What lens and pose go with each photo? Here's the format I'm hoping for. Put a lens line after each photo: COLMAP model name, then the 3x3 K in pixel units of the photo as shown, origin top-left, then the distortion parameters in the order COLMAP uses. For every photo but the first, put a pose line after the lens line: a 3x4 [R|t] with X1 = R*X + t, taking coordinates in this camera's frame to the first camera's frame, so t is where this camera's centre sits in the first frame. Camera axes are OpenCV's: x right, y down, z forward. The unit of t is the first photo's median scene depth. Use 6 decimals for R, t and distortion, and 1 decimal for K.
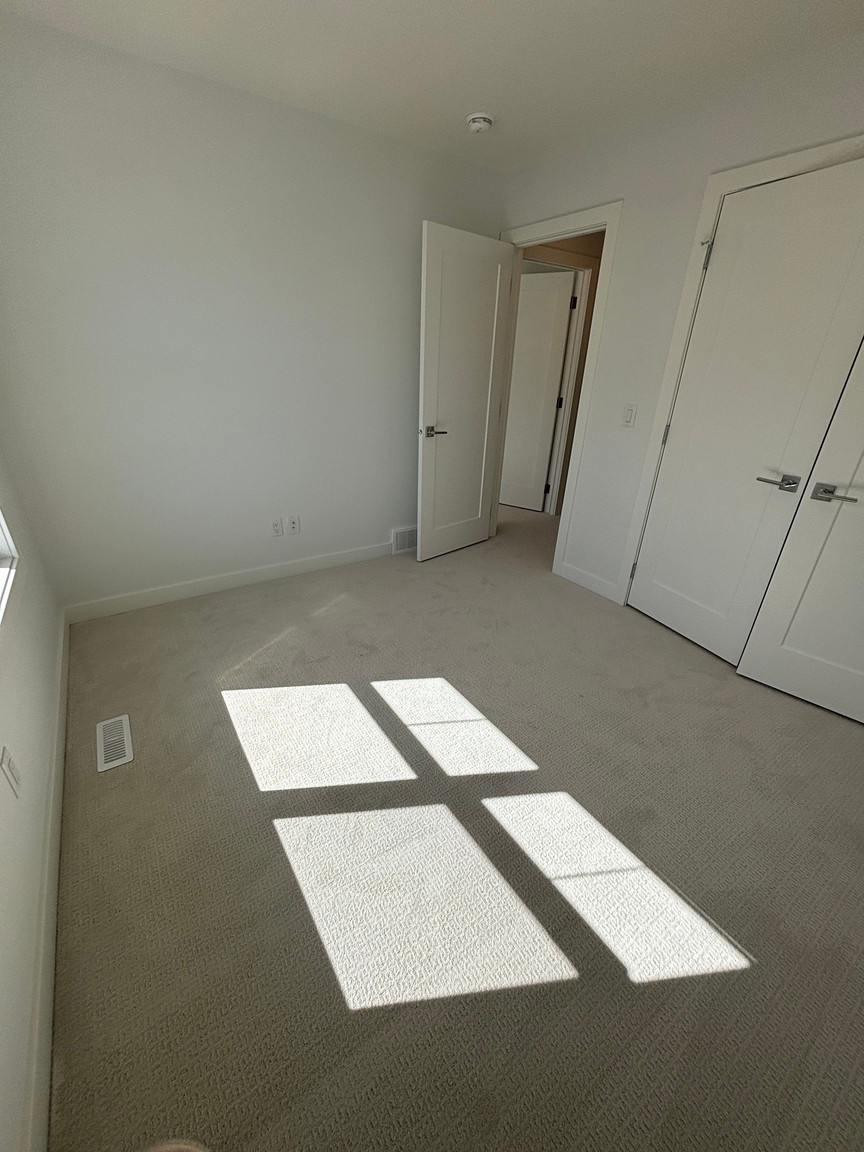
lens RADIAL K [[463.6, 0, 429.8], [0, 463.6, 572.1], [0, 0, 1]] dist [-0.001612, 0.000192]
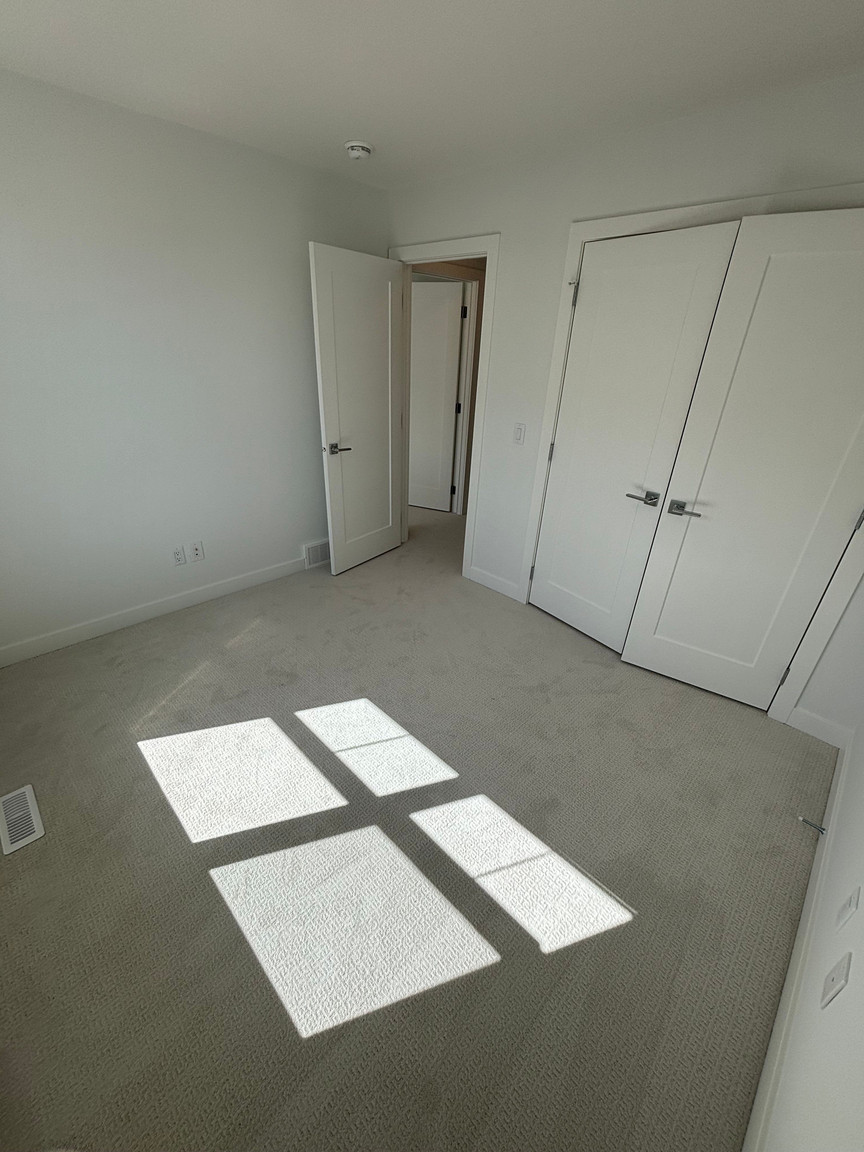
lens RADIAL K [[463.6, 0, 430.7], [0, 463.6, 577.3], [0, 0, 1]] dist [-0.001612, 0.000192]
pose [[0.980824, -0.080758, 0.177374, 0.009610], [0.073784, 0.996232, 0.045577, -0.089525], [-0.180387, -0.031615, 0.983088, -0.052311]]
